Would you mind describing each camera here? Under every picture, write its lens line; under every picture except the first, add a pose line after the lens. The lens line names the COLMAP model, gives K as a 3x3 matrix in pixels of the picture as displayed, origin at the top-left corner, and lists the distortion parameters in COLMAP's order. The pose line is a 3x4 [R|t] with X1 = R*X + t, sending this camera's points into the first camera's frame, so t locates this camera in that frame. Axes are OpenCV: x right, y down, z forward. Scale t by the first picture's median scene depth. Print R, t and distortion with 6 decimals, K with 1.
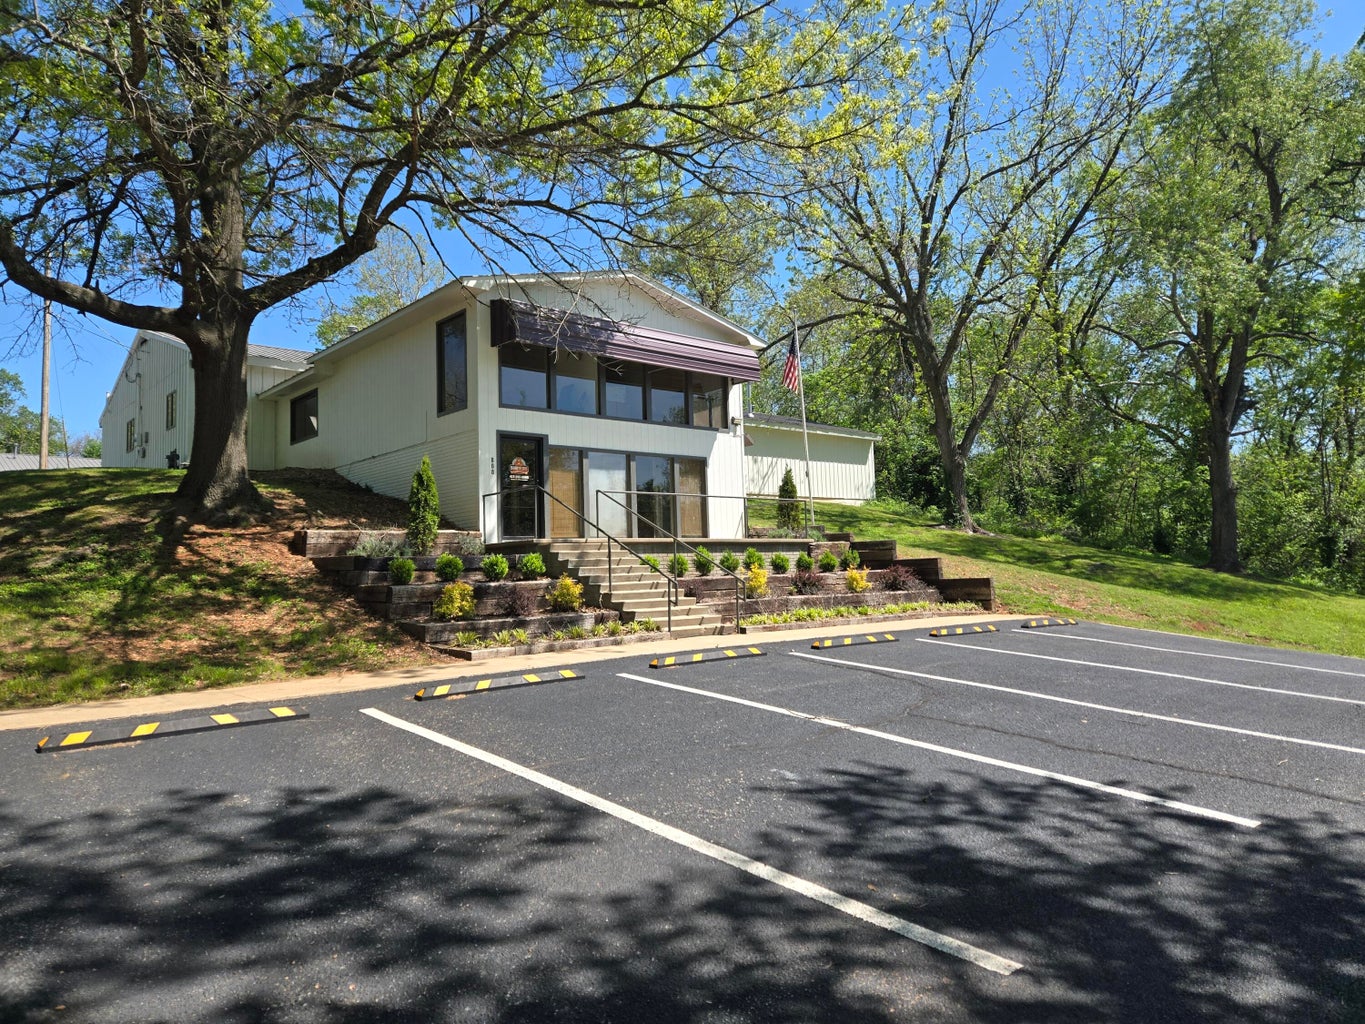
lens RADIAL K [[920.5, 0, 683.3], [0, 920.5, 499.3], [0, 0, 1]] dist [0.074972, -0.068869]
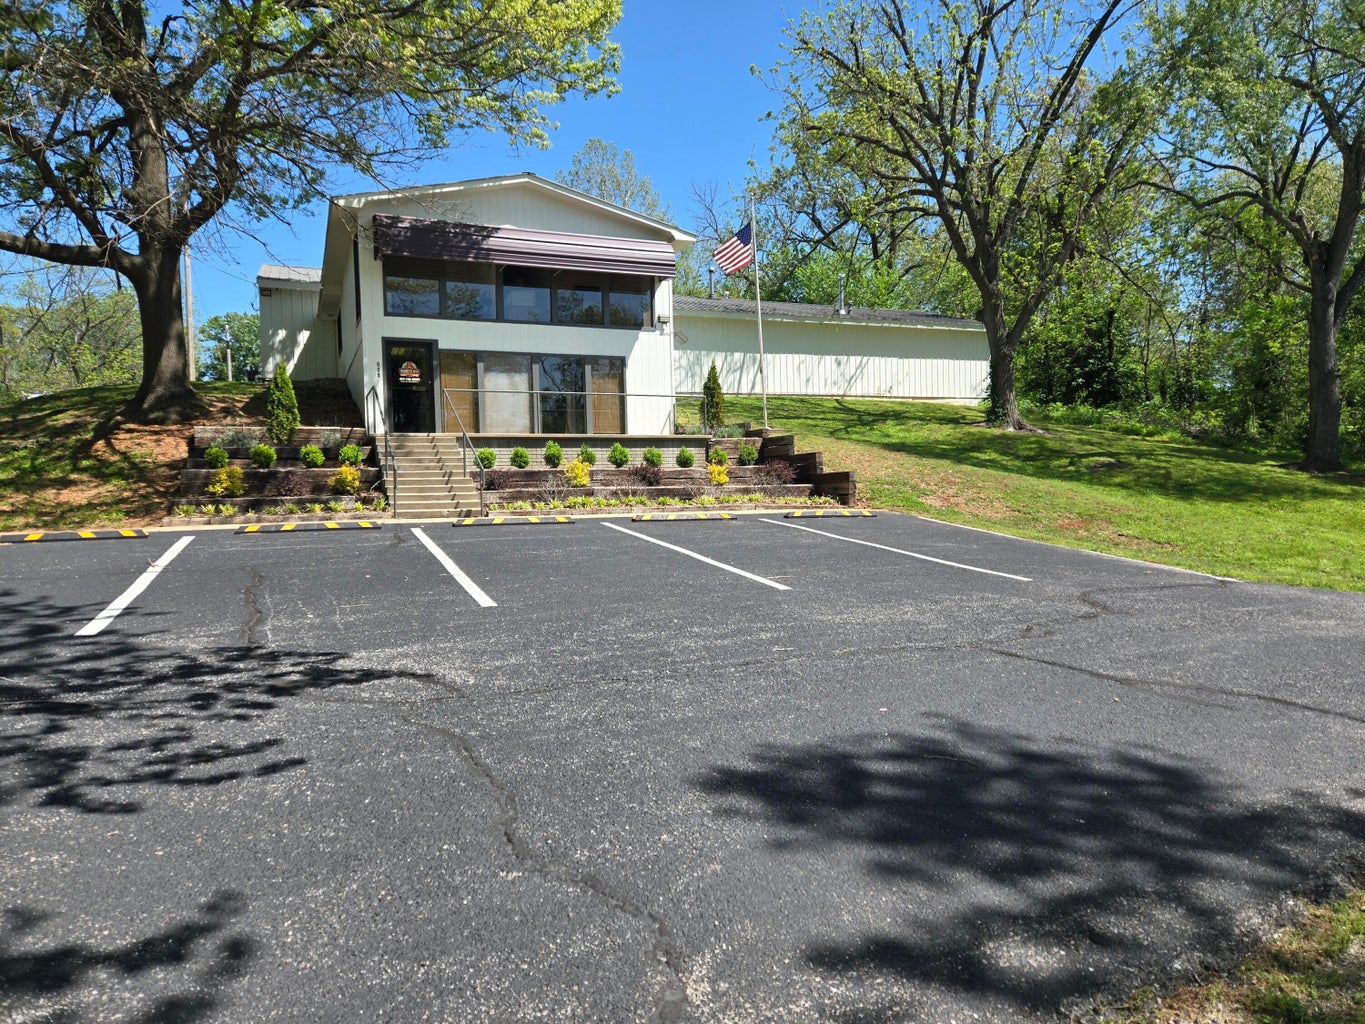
lens RADIAL K [[920.5, 0, 683.3], [0, 920.5, 499.3], [0, 0, 1]] dist [0.074972, -0.068869]
pose [[0.950032, 0.011364, -0.311946, 0.427415], [0.018368, 0.995571, 0.092206, 0.020029], [0.311612, -0.093329, 0.945615, 0.033936]]
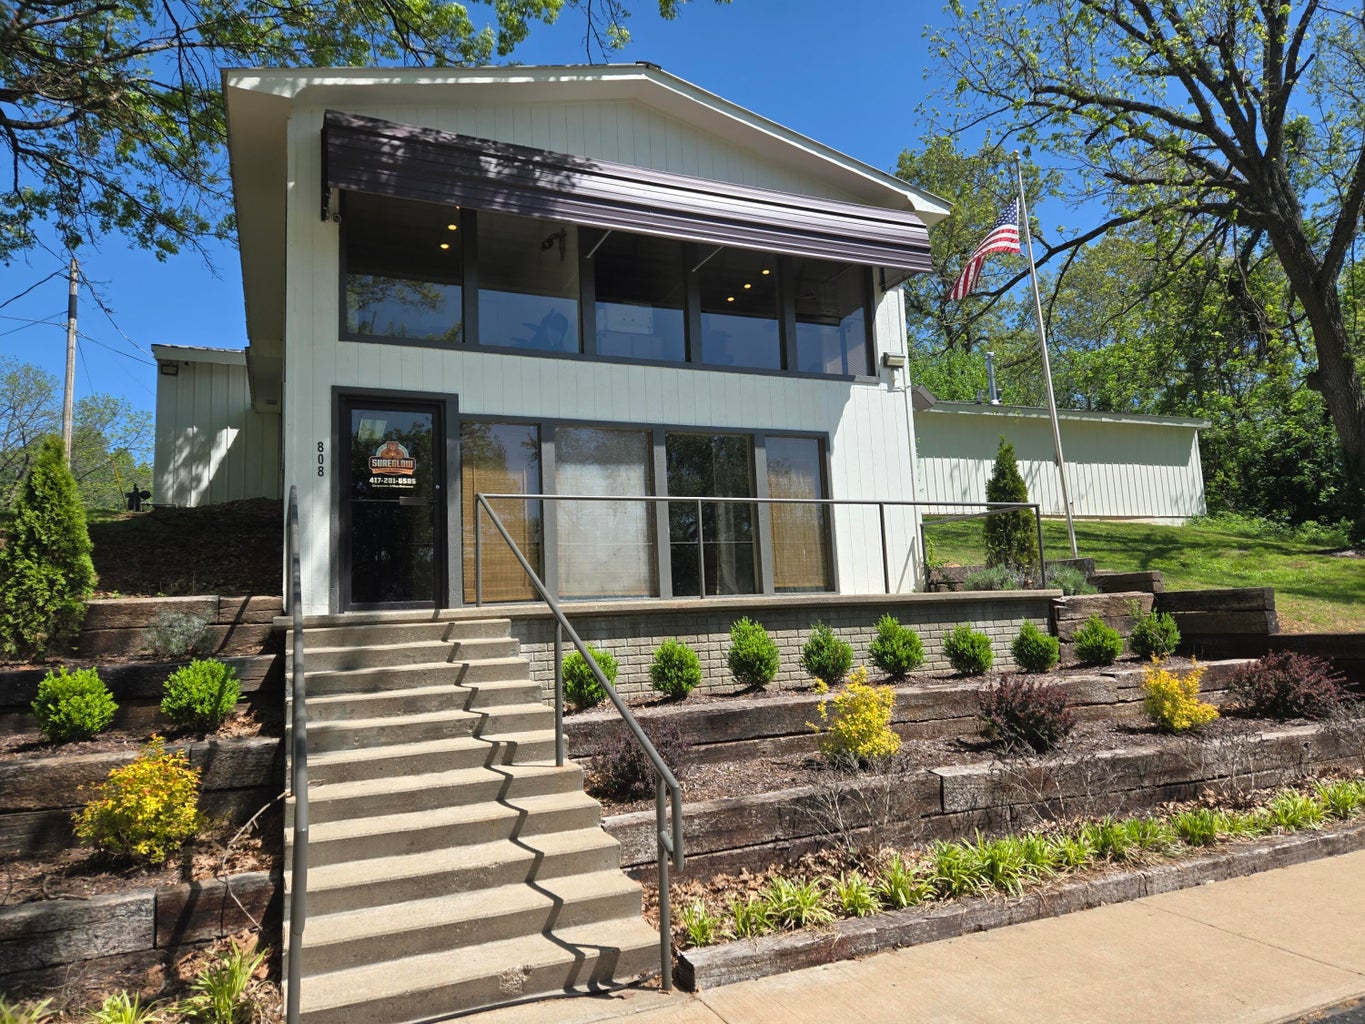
lens RADIAL K [[920.5, 0, 683.3], [0, 920.5, 499.3], [0, 0, 1]] dist [0.074972, -0.068869]
pose [[0.953478, -0.053424, -0.296691, 0.102775], [0.040181, 0.997912, -0.050561, 0.014893], [0.298772, 0.036287, 0.953634, 0.510983]]
